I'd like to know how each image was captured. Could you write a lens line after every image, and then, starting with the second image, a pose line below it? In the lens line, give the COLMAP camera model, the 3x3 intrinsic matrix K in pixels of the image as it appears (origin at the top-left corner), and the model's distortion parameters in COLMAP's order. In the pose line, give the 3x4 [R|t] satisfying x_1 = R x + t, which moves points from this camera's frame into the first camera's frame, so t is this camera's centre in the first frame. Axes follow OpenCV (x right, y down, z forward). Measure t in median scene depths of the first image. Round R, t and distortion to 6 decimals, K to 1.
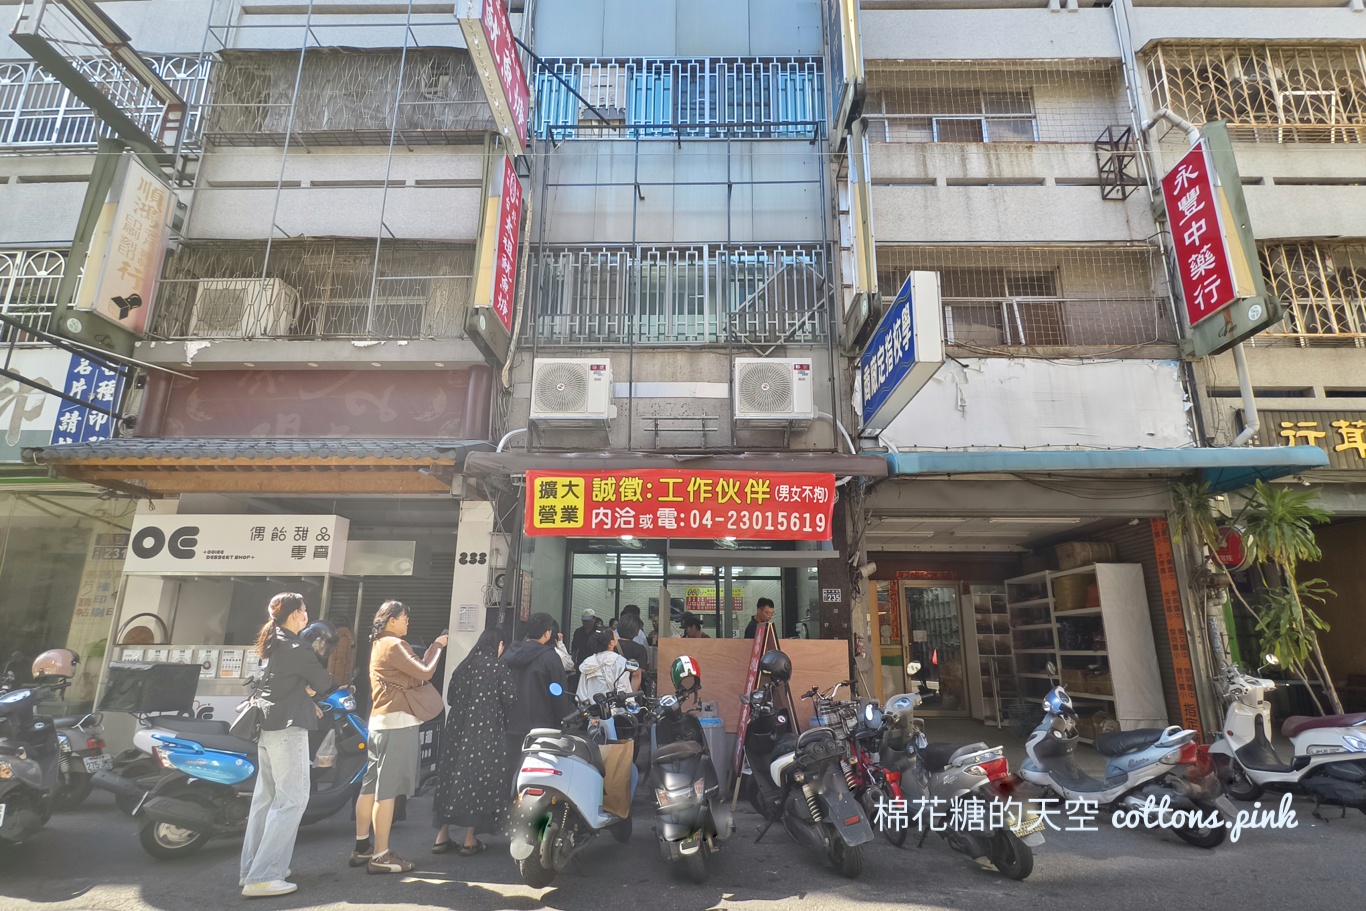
lens RADIAL K [[621.2, 0, 683.0], [0, 621.2, 455.5], [0, 0, 1]] dist [-0.010229, -0.000151]
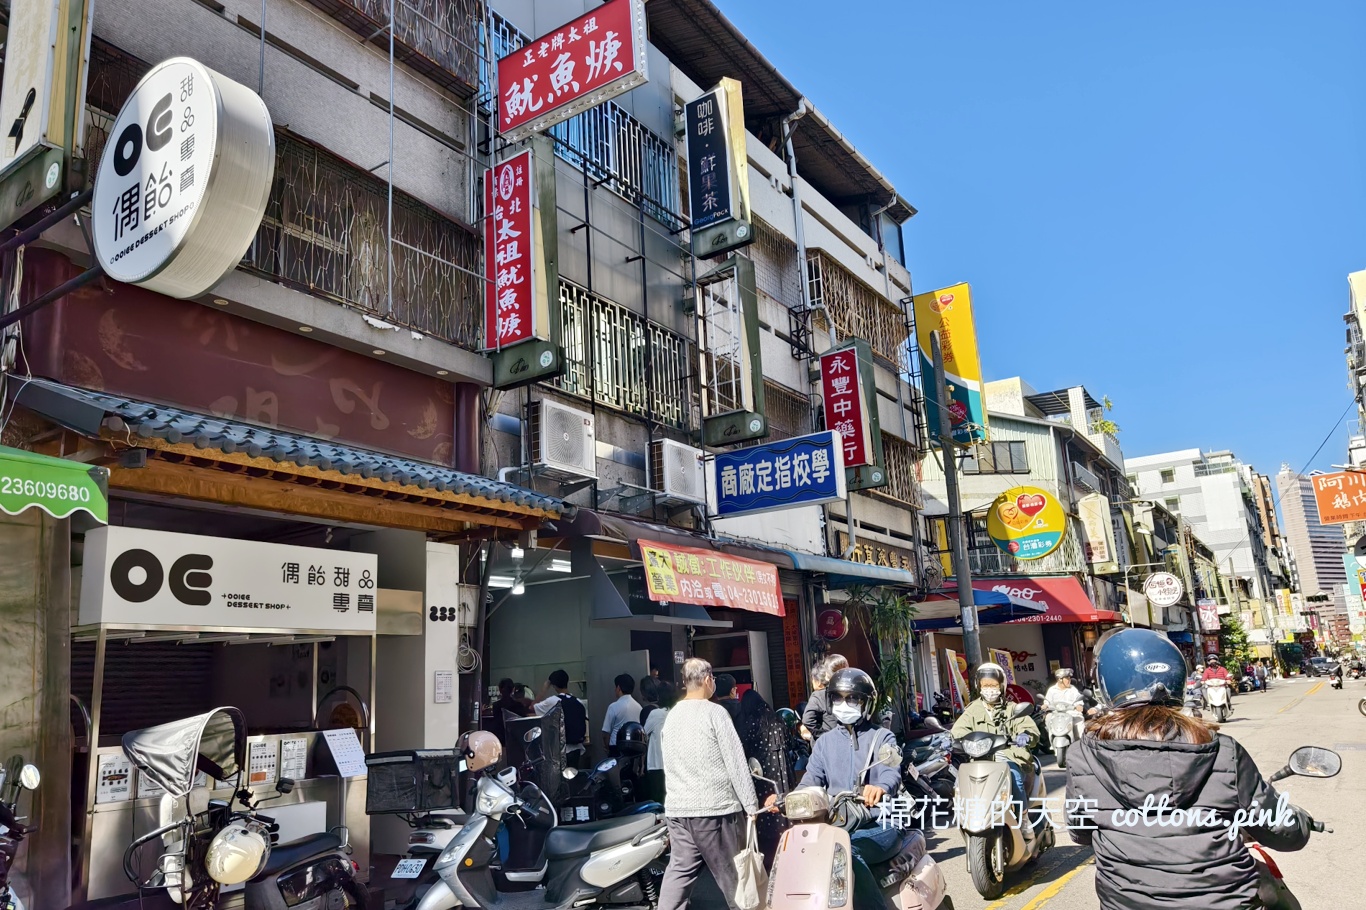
lens RADIAL K [[907.4, 0, 683.5], [0, 907.4, 392.7], [0, 0, 1]] dist [-0.002959, -0.001961]
pose [[0.559170, 0.228896, 0.796829, -1.199900], [-0.186410, 0.971233, -0.148182, -0.003098], [-0.807825, -0.065678, 0.585752, 0.041414]]
